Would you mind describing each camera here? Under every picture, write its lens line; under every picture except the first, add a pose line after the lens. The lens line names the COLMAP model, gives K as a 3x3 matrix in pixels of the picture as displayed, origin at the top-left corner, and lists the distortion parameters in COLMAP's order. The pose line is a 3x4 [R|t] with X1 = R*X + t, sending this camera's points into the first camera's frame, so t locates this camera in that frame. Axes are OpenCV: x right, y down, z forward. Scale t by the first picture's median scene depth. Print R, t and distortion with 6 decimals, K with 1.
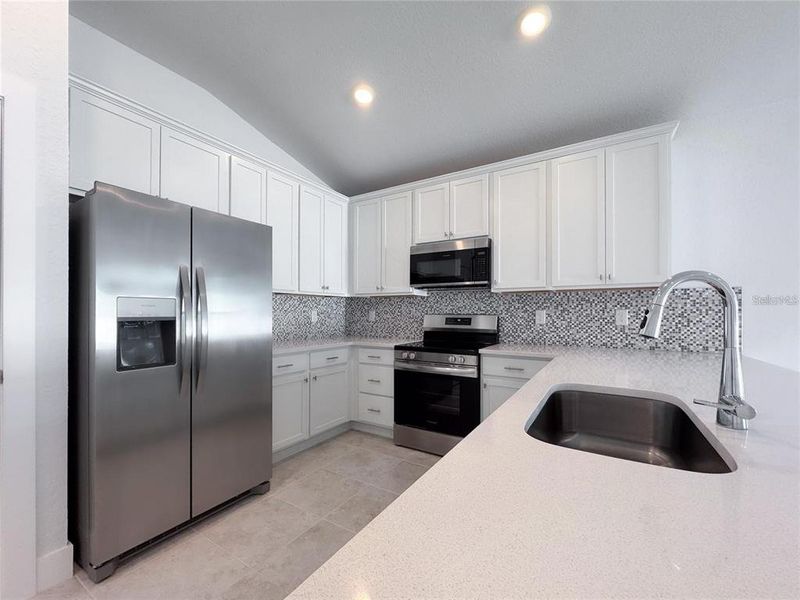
lens RADIAL K [[322.7, 0, 399.1], [0, 322.7, 314.1], [0, 0, 1]] dist [-0.001630, 0.000036]
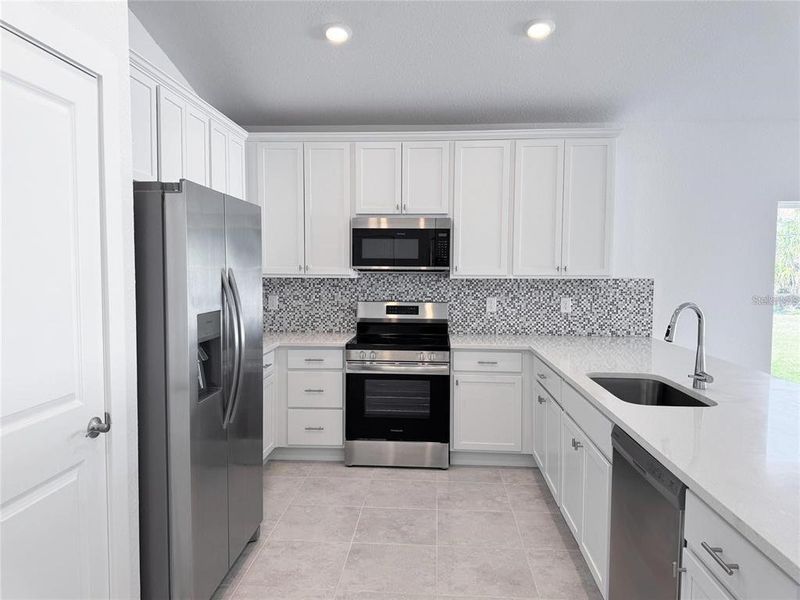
lens RADIAL K [[559.8, 0, 400.0], [0, 559.8, 300.0], [0, 0, 1]] dist [0.128557, -0.001030]
pose [[0.878770, -0.019454, 0.476849, -0.559216], [-0.005841, 0.998656, 0.051506, -0.085173], [-0.477210, -0.048048, 0.877475, -0.289963]]
